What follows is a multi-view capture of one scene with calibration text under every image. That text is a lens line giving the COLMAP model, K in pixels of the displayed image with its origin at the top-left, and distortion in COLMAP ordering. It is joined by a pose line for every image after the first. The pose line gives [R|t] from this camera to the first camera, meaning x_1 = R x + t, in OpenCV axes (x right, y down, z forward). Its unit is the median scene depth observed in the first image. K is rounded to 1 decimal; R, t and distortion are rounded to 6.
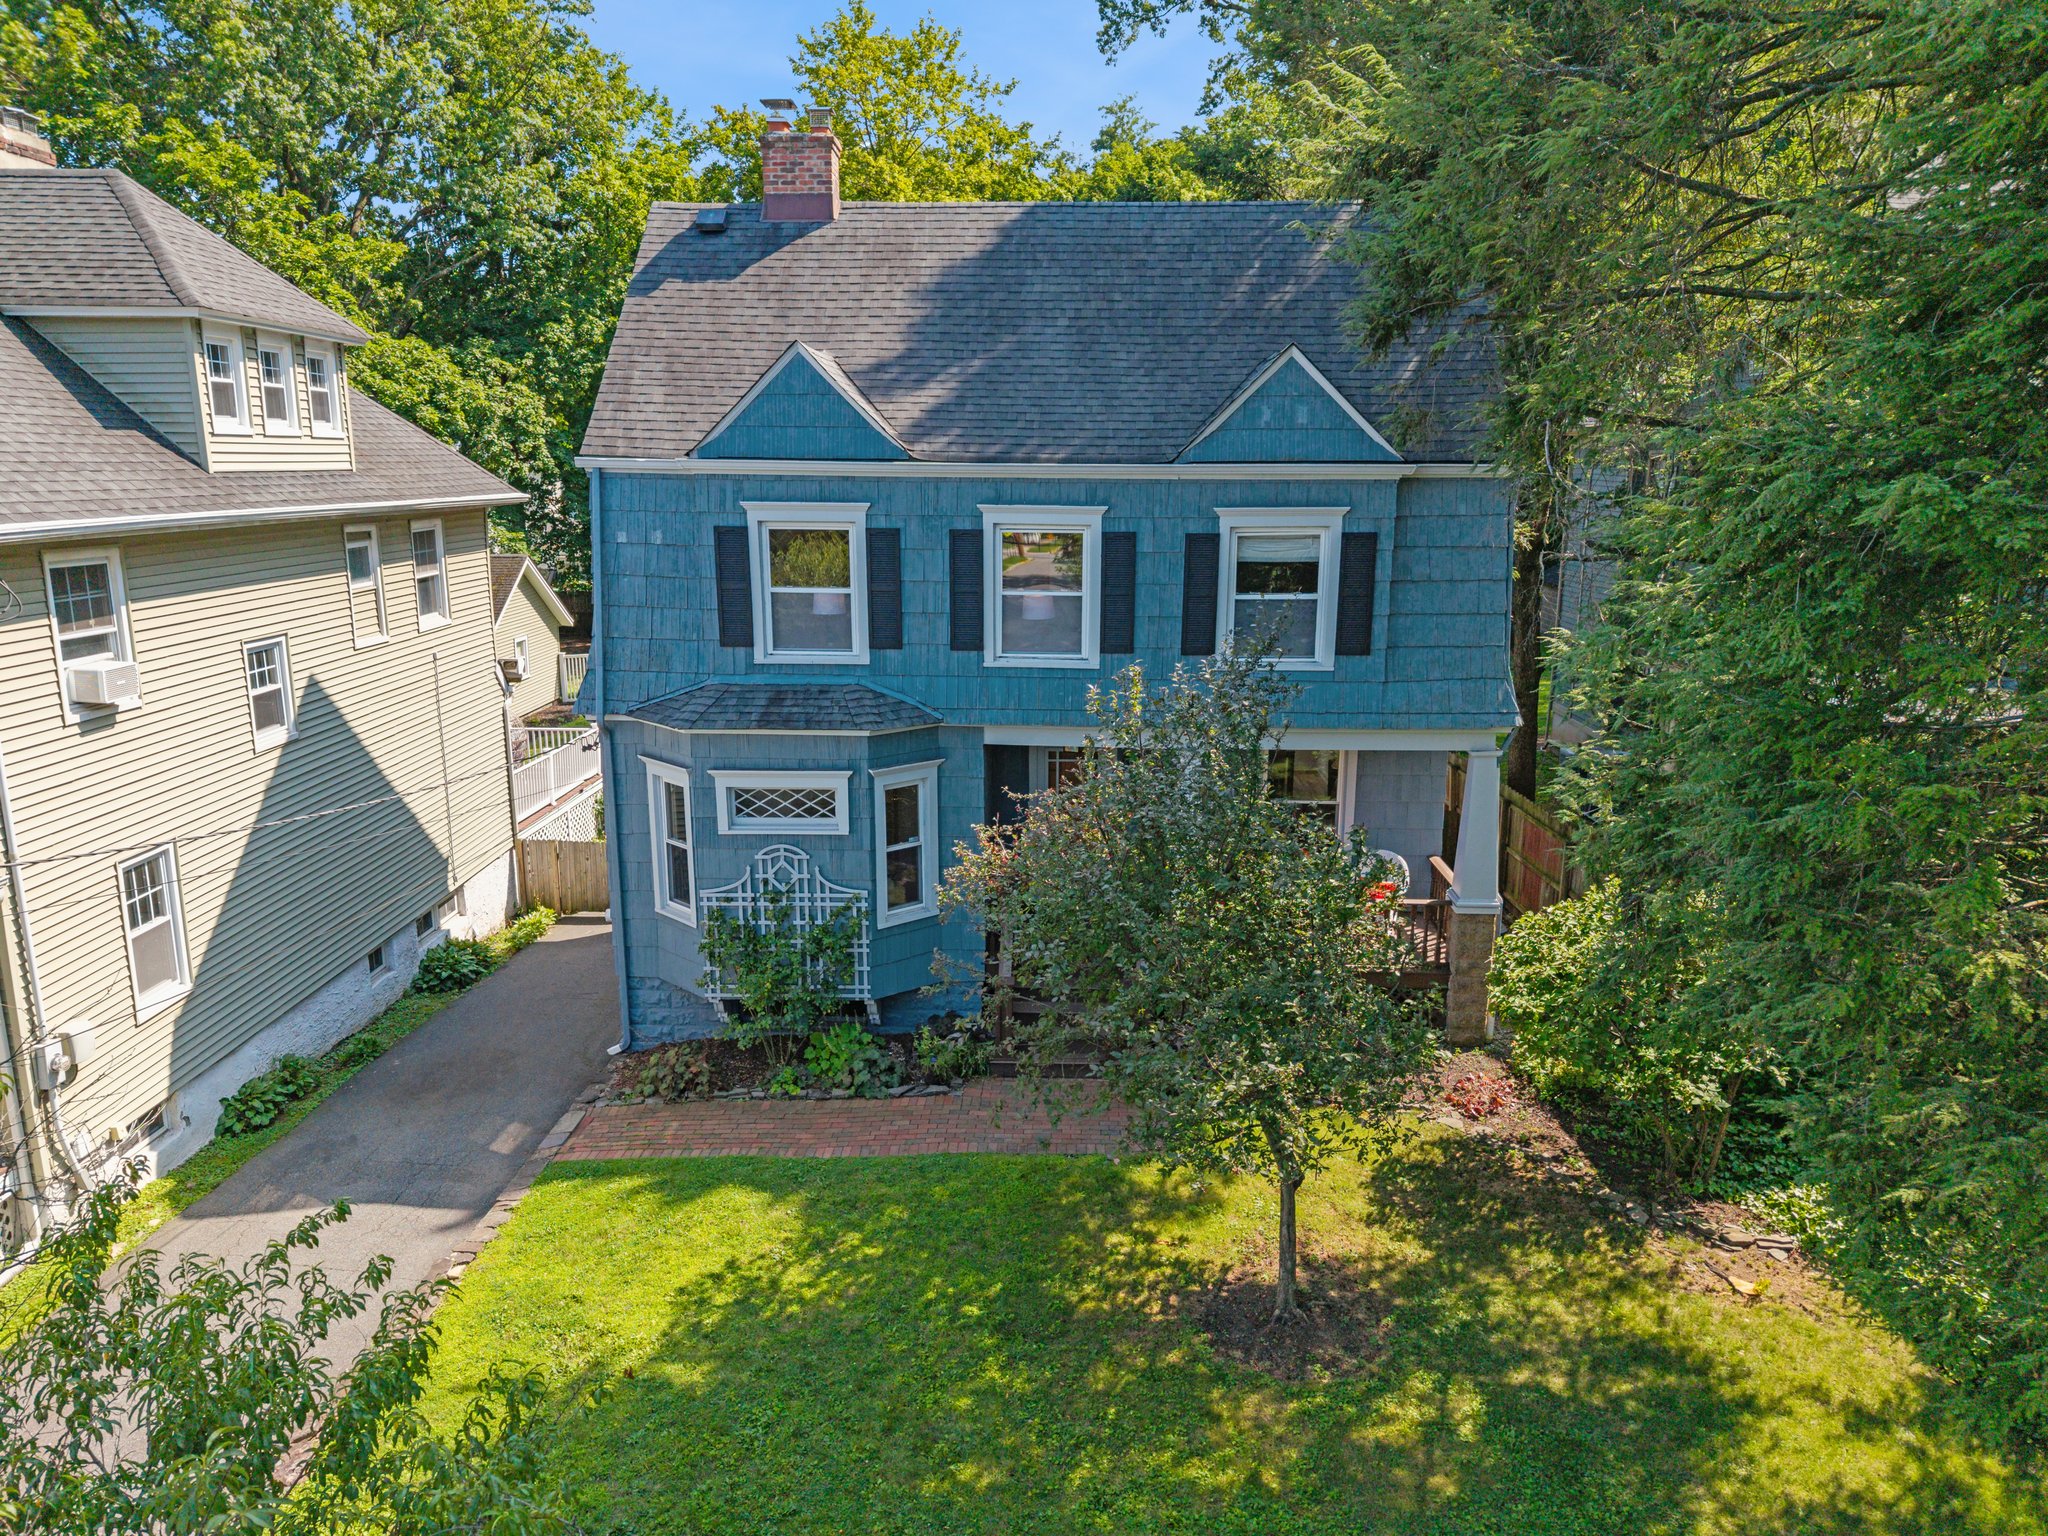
lens RADIAL K [[1405.1, 0, 1024.0], [0, 1405.1, 768.0], [0, 0, 1]] dist [-0.002105, -0.004464]
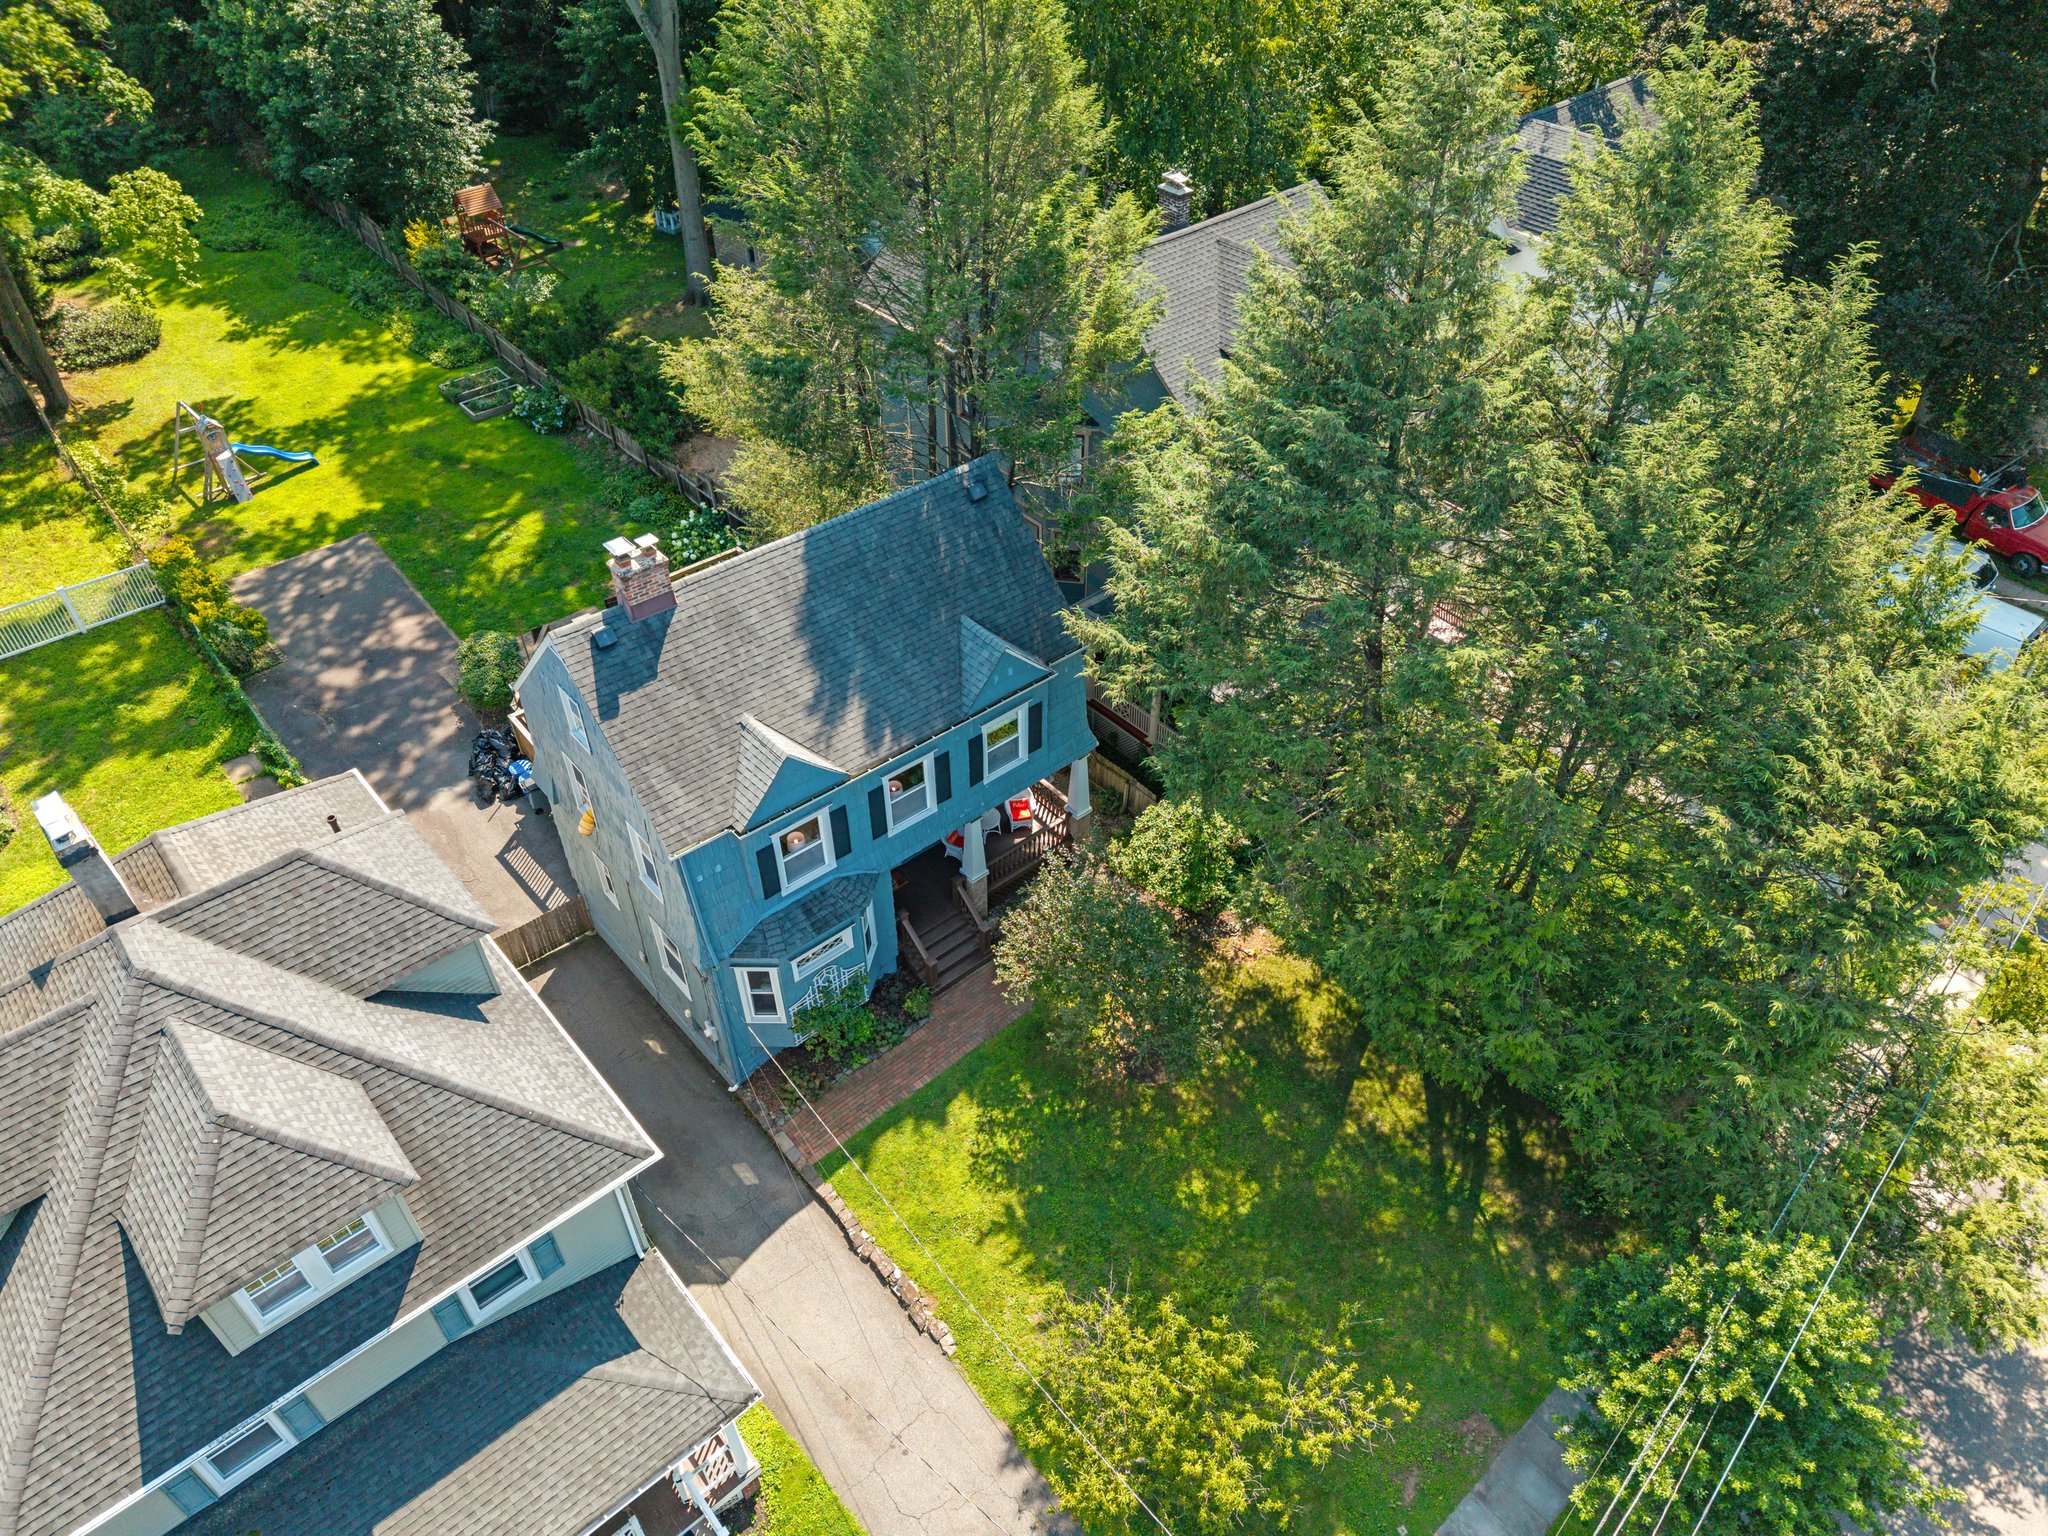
lens RADIAL K [[1369.0, 0, 1024.0], [0, 1369.0, 768.0], [0, 0, 1]] dist [0.011394, -0.013852]
pose [[0.727987, -0.455184, 0.512682, -0.790439], [0.147056, 0.834063, 0.531708, -1.097789], [-0.669634, -0.311684, 0.674124, -0.327489]]
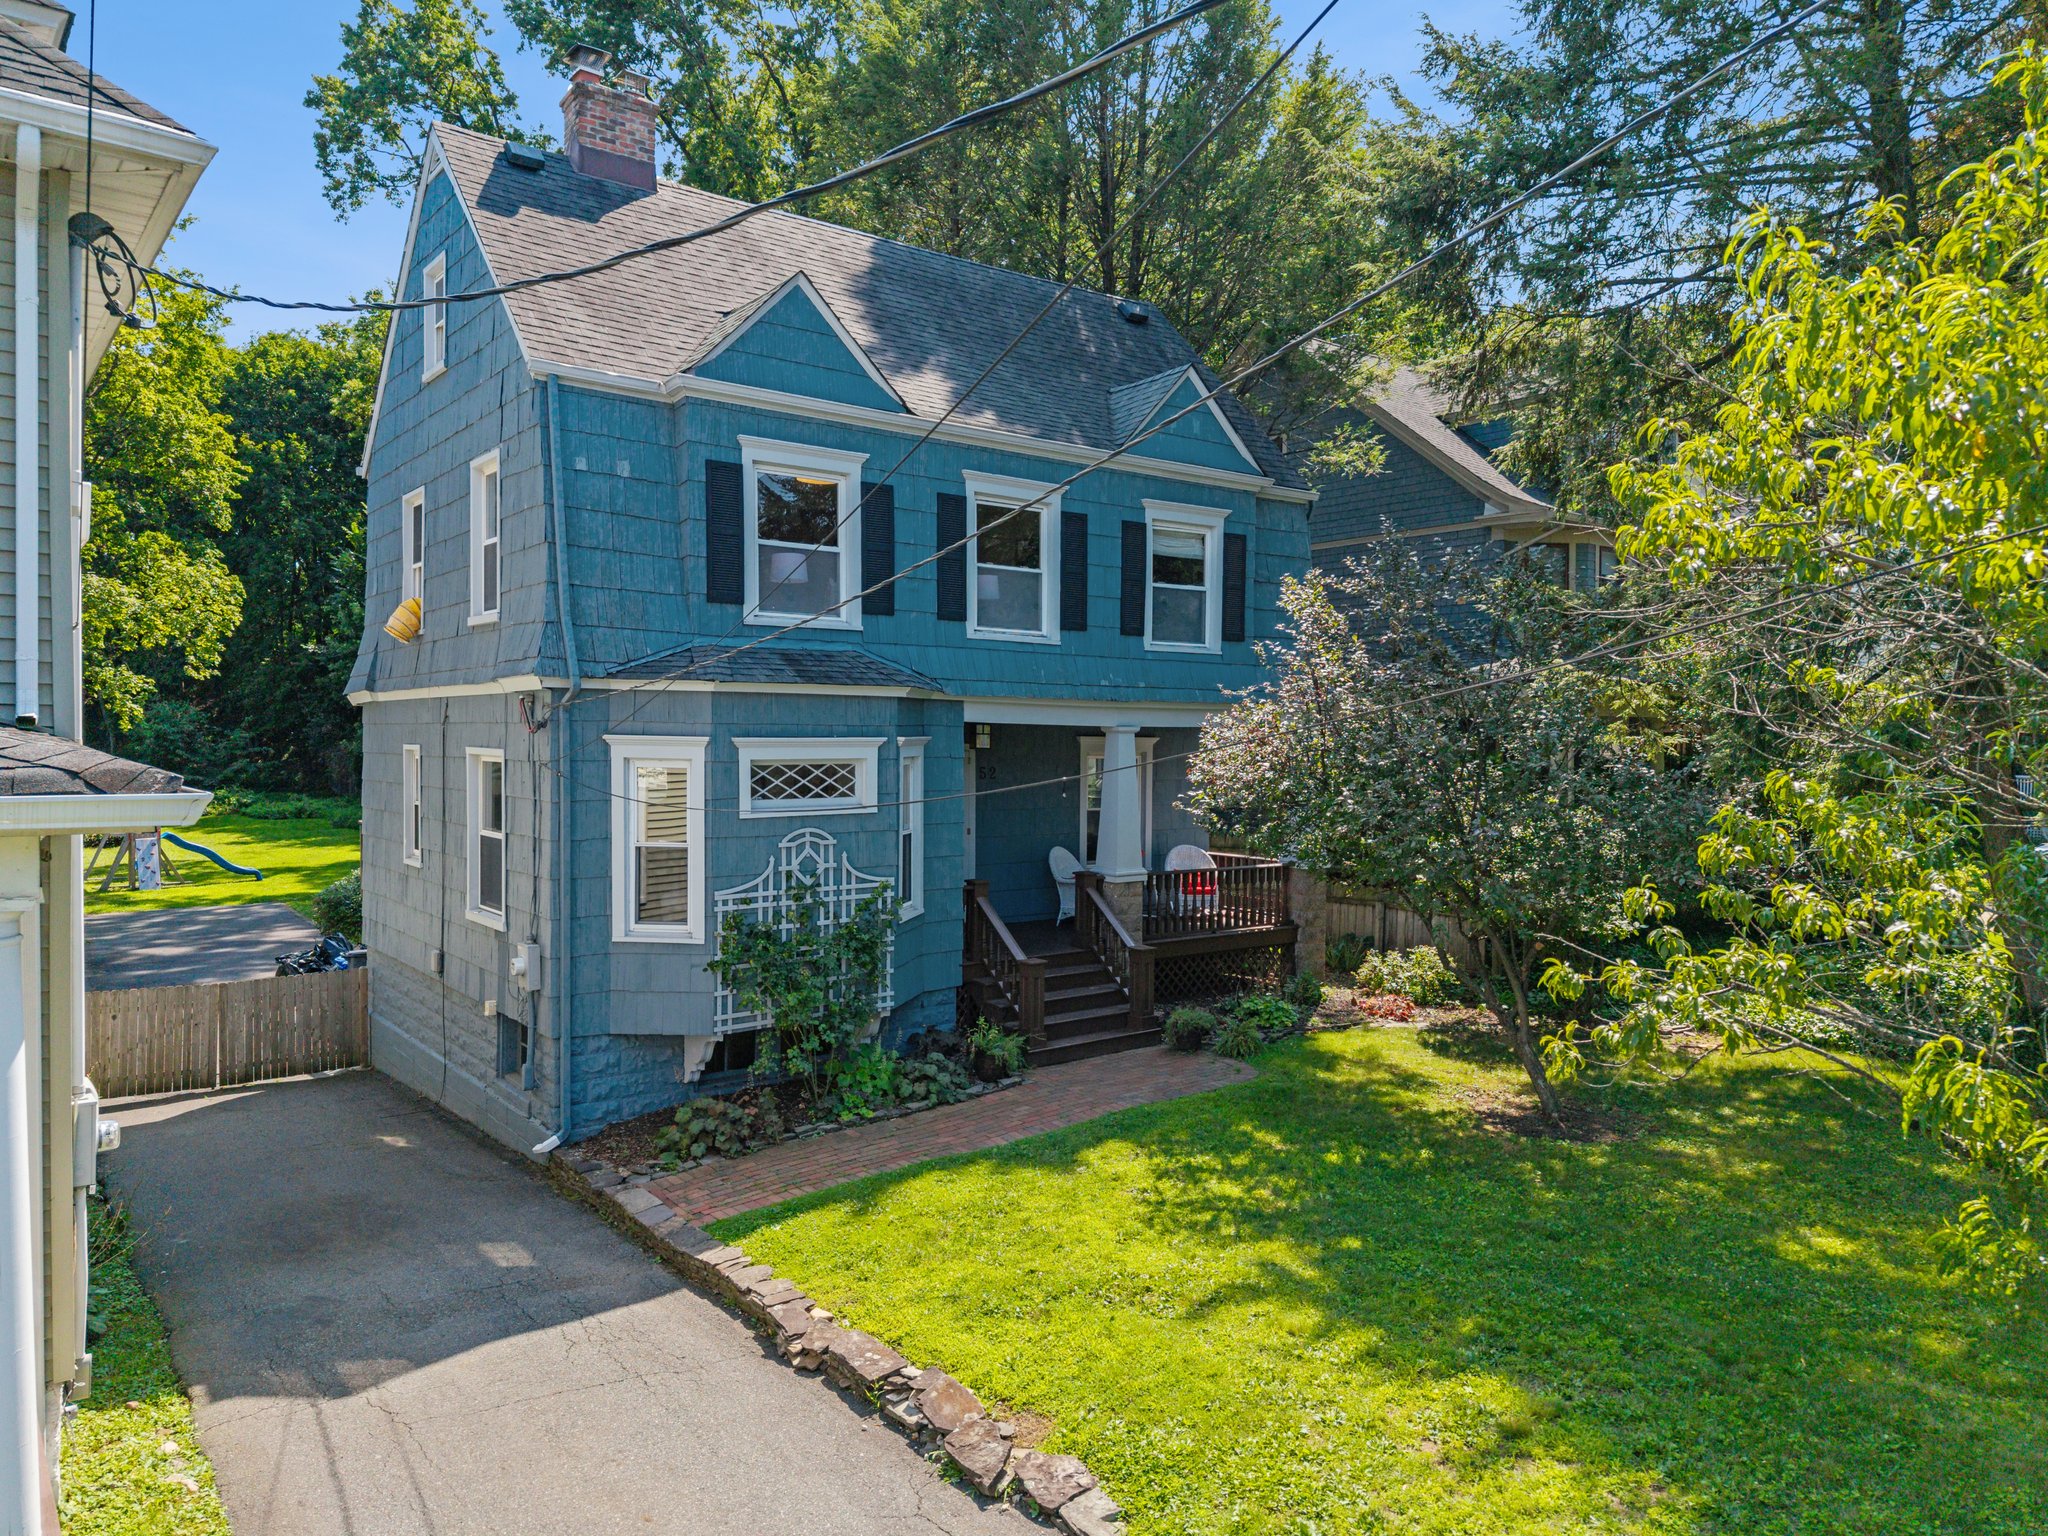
lens RADIAL K [[1405.1, 0, 1024.0], [0, 1405.1, 768.0], [0, 0, 1]] dist [-0.002105, -0.004464]
pose [[0.765622, -0.009393, 0.643222, -0.616071], [0.133417, 0.980471, -0.144488, 0.158412], [-0.629303, 0.196440, 0.751923, 0.269835]]
